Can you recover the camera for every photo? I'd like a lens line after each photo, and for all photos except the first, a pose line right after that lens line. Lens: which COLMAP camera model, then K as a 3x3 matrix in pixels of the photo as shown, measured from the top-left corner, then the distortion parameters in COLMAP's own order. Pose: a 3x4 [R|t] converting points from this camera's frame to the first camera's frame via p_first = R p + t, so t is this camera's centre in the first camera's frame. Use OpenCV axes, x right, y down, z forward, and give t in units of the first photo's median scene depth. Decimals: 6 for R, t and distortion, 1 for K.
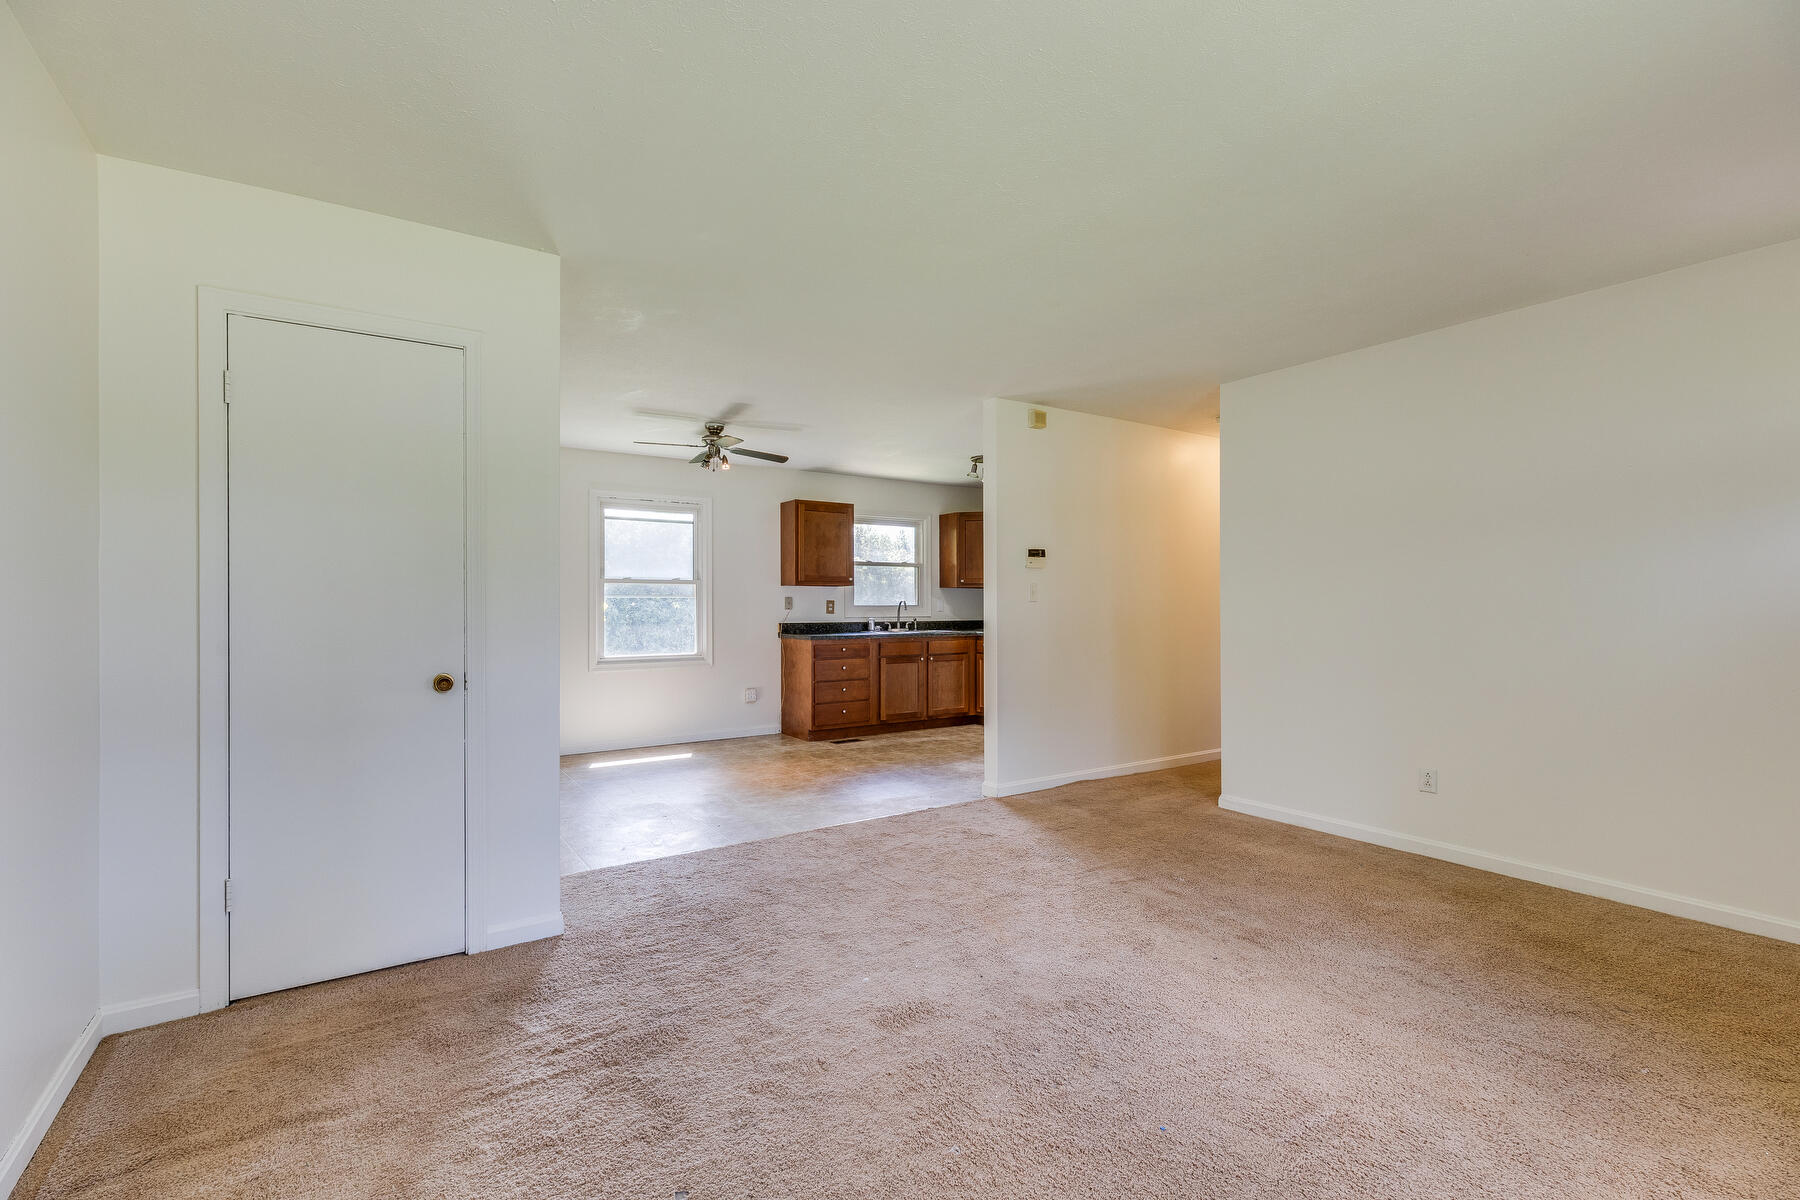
lens RADIAL K [[812.9, 0, 904.4], [0, 812.9, 608.3], [0, 0, 1]] dist [0.000743, -0.000051]
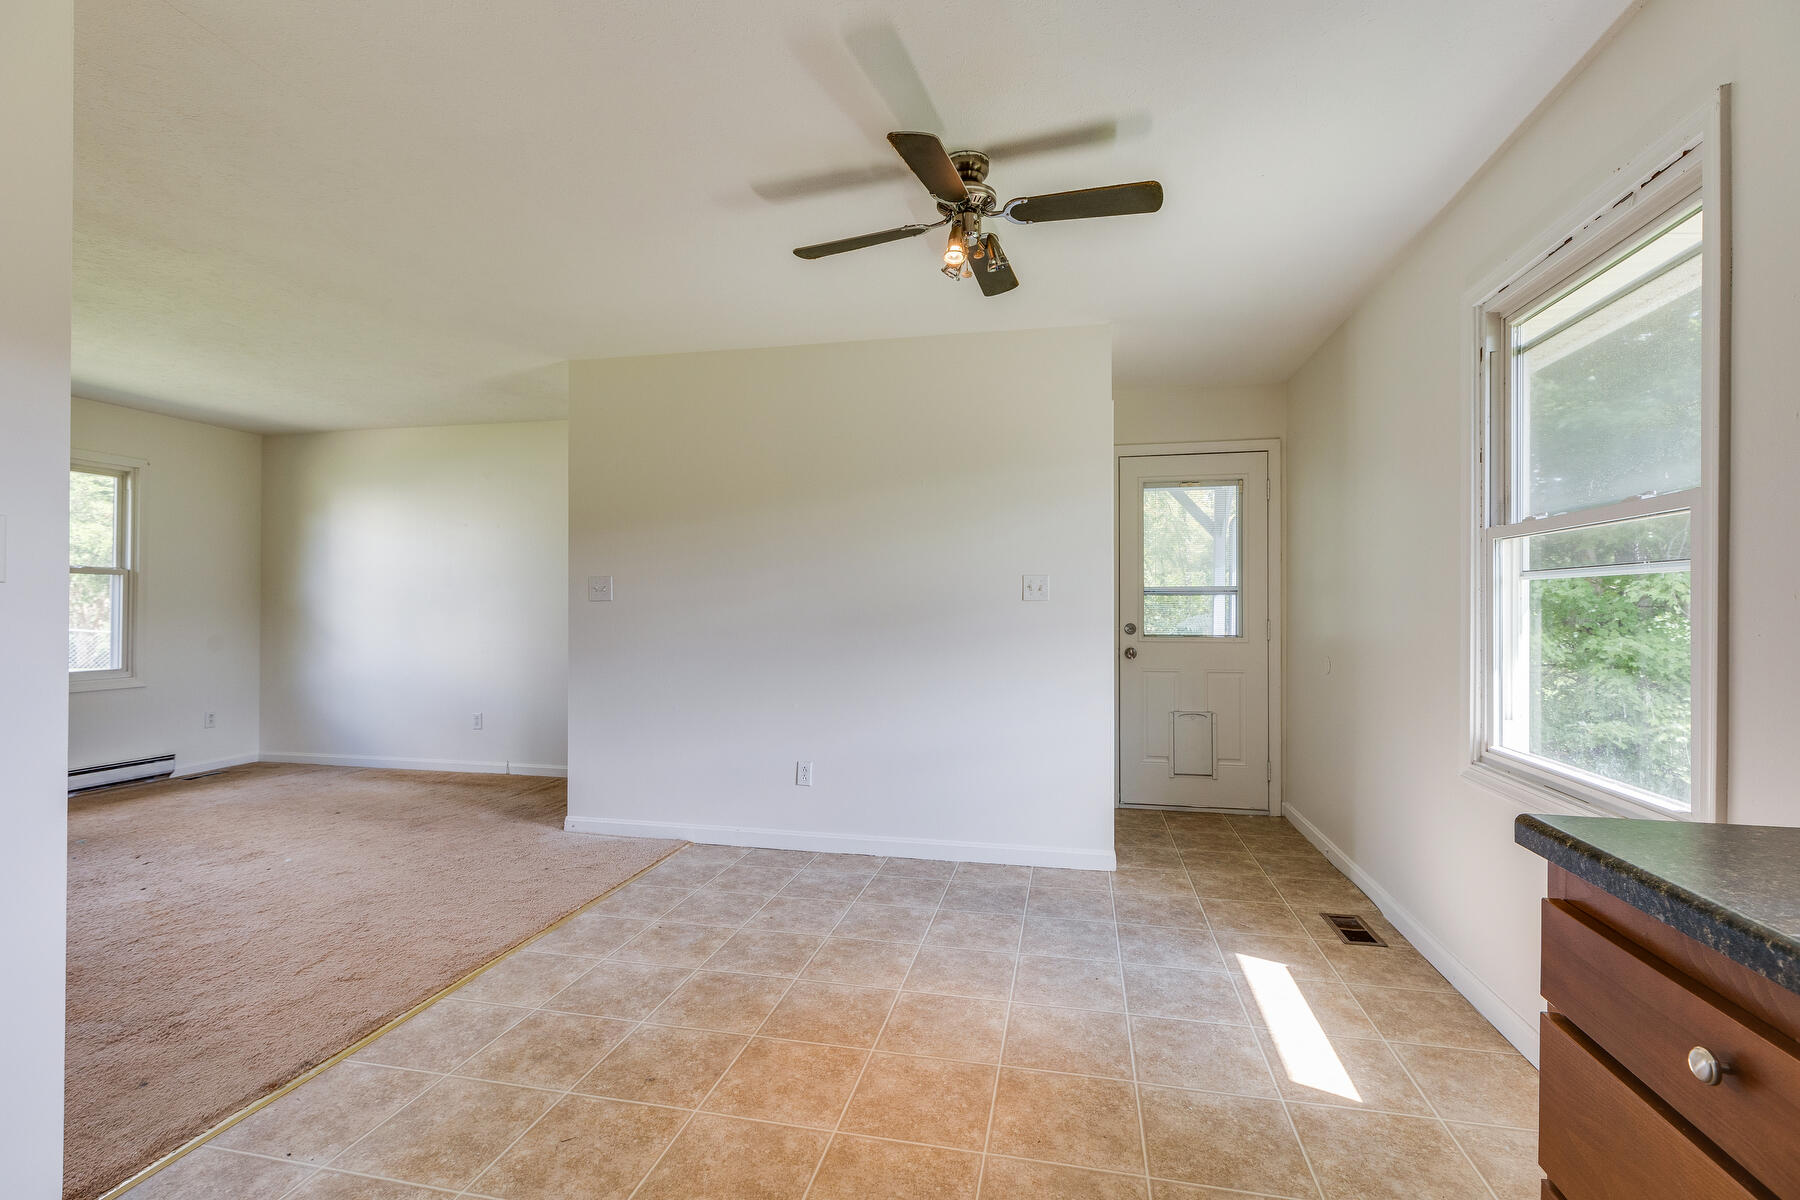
lens RADIAL K [[812.9, 0, 904.4], [0, 812.9, 608.3], [0, 0, 1]] dist [0.000743, -0.000051]
pose [[-0.721802, 0.003464, -0.692091, 0.057179], [-0.004319, 0.999945, 0.009509, -0.003740], [0.692087, 0.009853, -0.721747, 0.973488]]
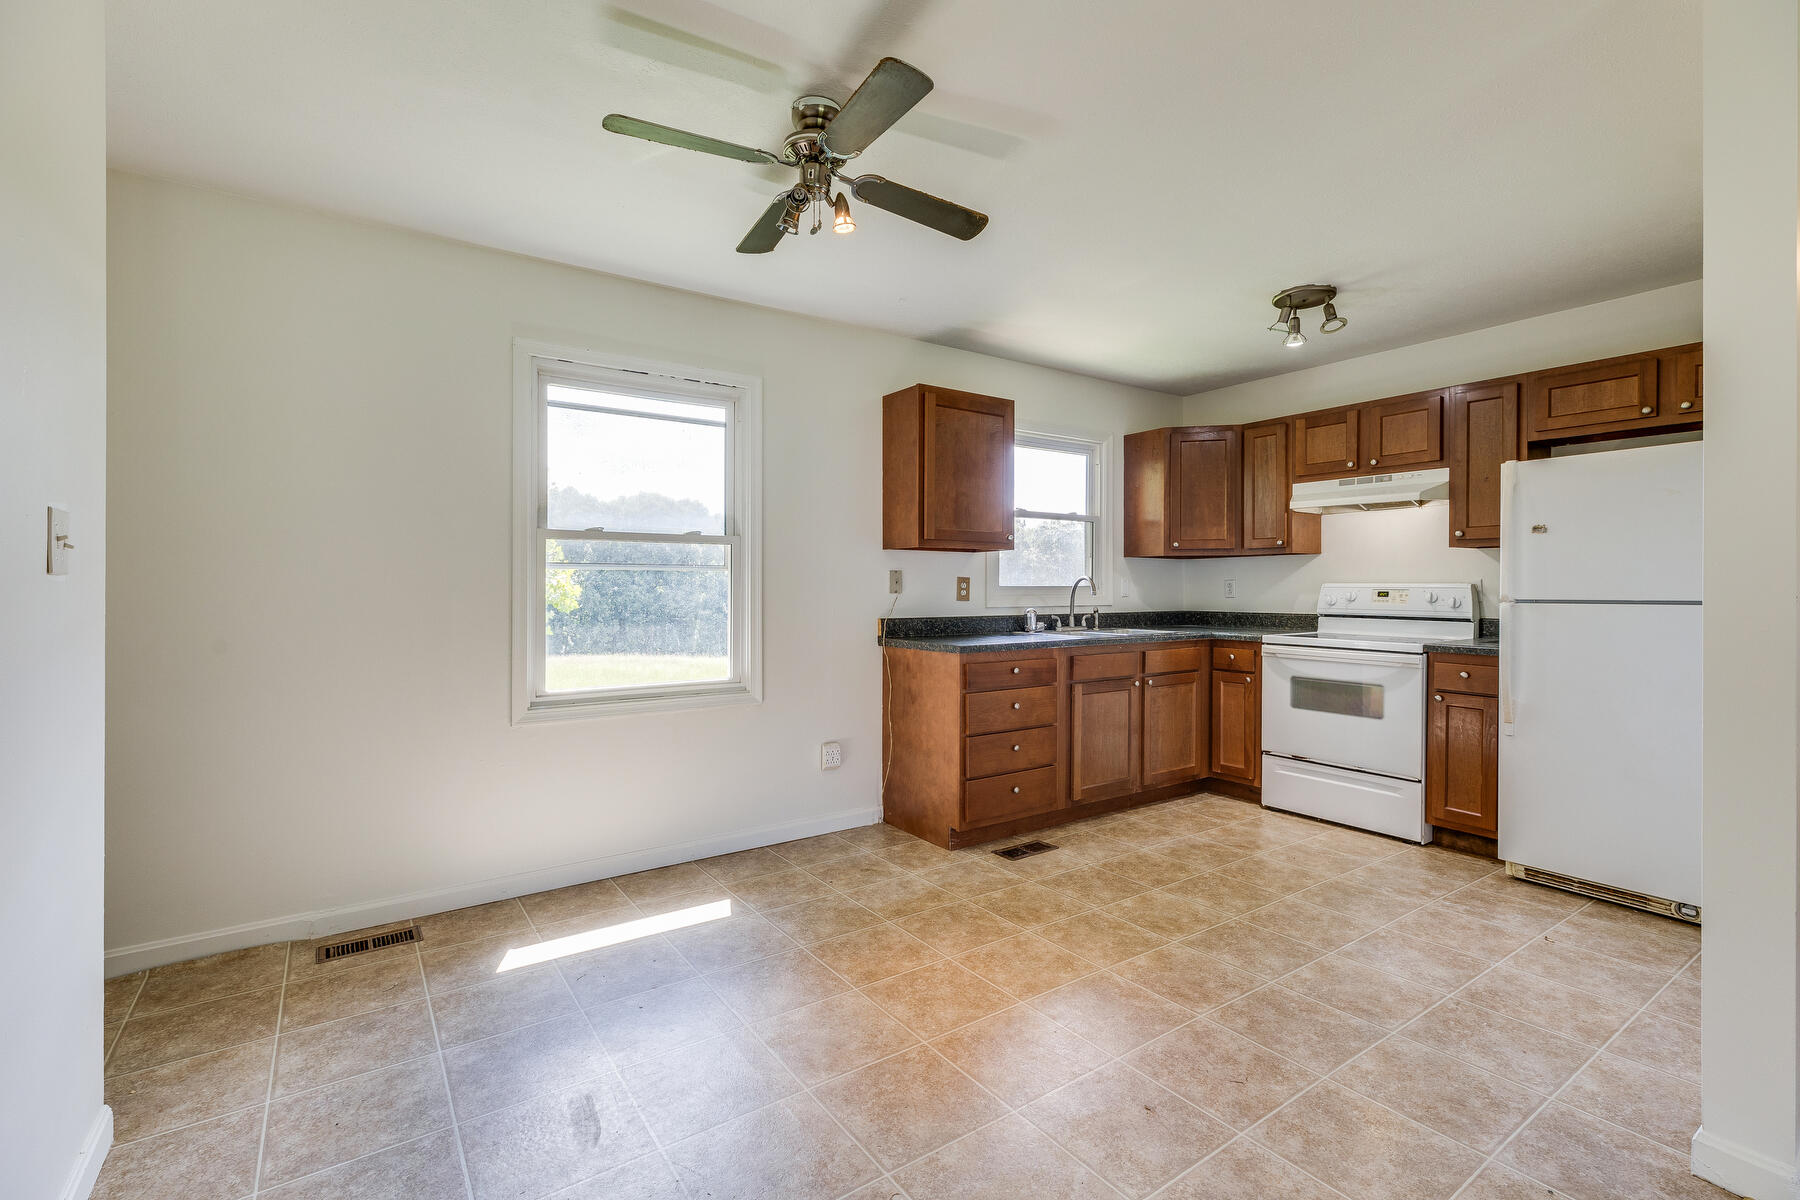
lens RADIAL K [[810.3, 0, 899.5], [0, 810.3, 590.1], [0, 0, 1]] dist [0.000988, 0.000038]
pose [[0.999890, 0.000332, 0.014850, -0.151309], [-0.000282, 0.999994, -0.003340, 0.001088], [-0.014851, 0.003335, 0.999884, 0.468157]]
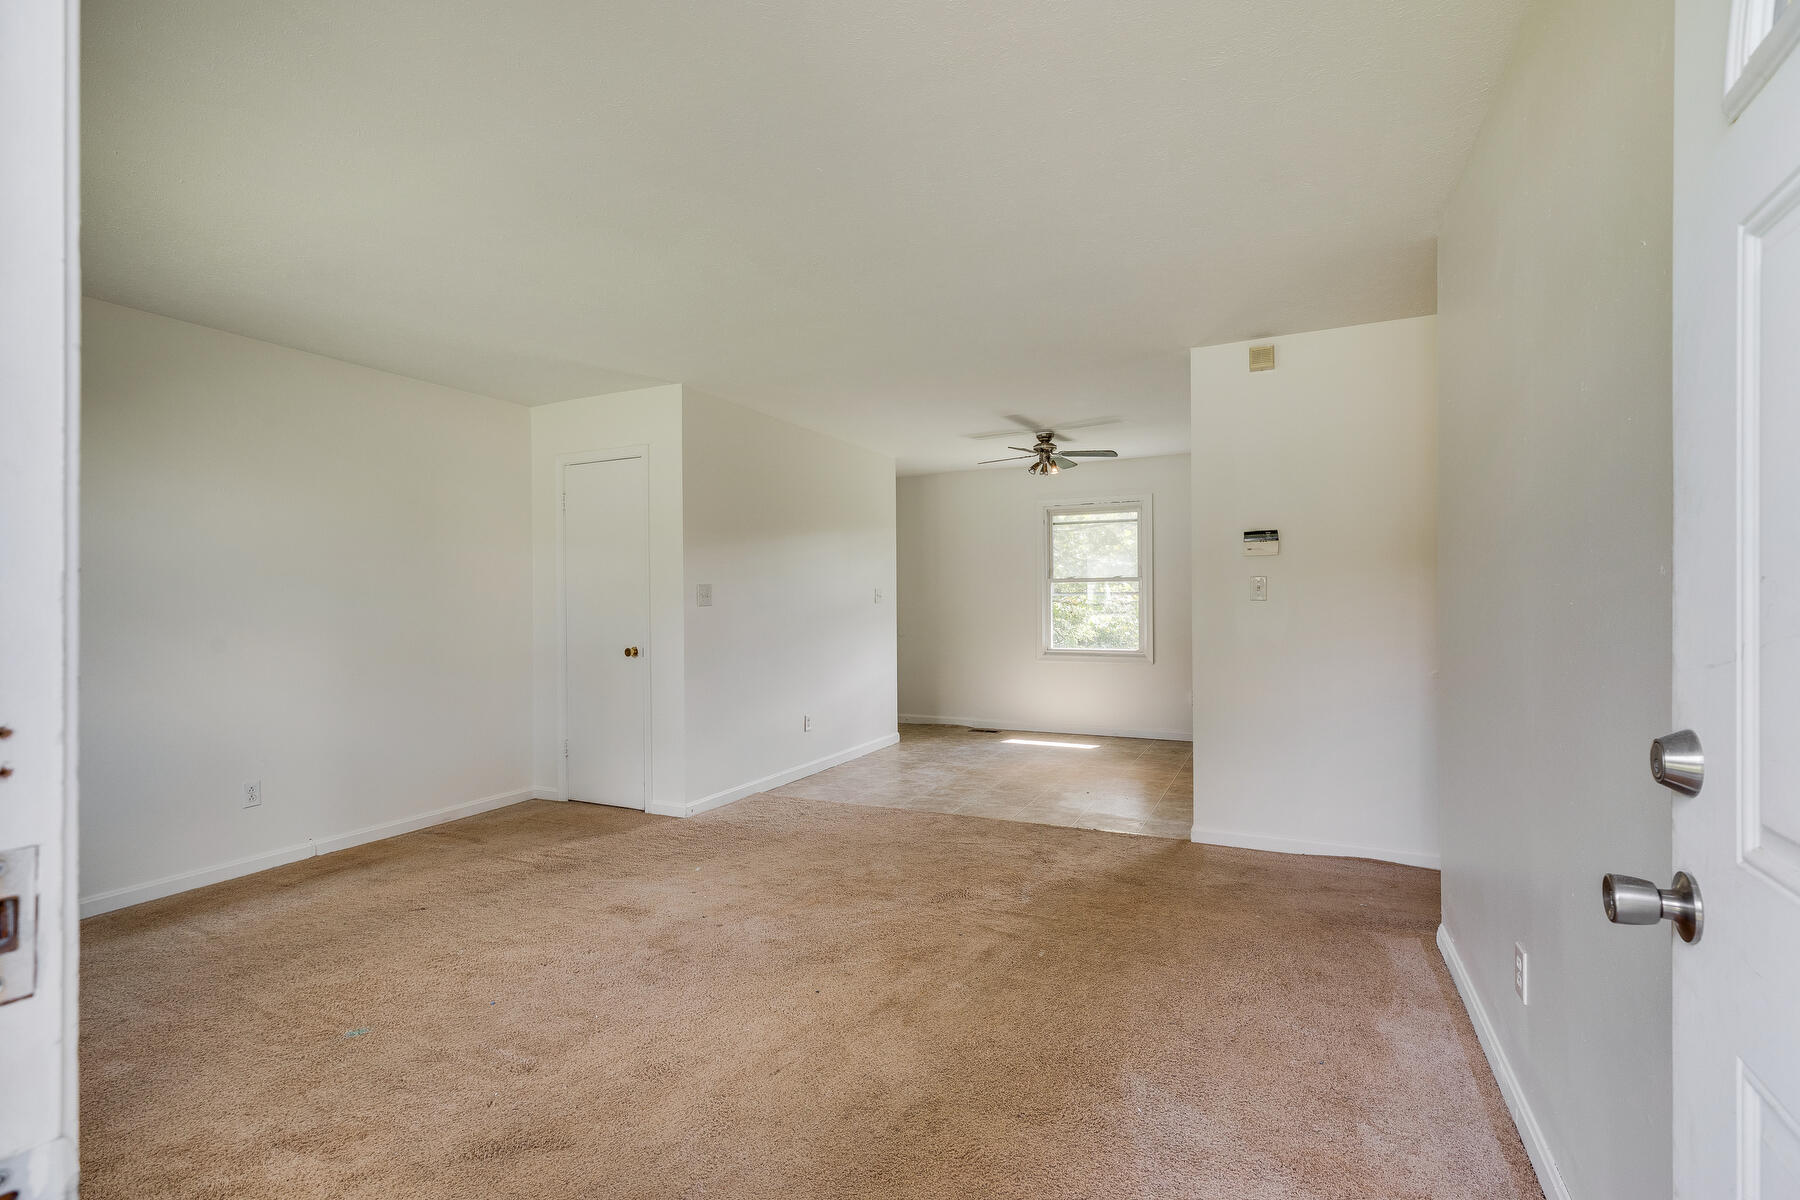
lens RADIAL K [[824.2, 0, 900.0], [0, 824.2, 600.0], [0, 0, 1]] dist [0.000062, -0.000029]
pose [[0.500714, -0.001669, -0.865611, 0.458841], [0.001370, 0.999998, -0.001136, -0.005418], [0.865612, -0.000617, 0.500715, 0.225963]]
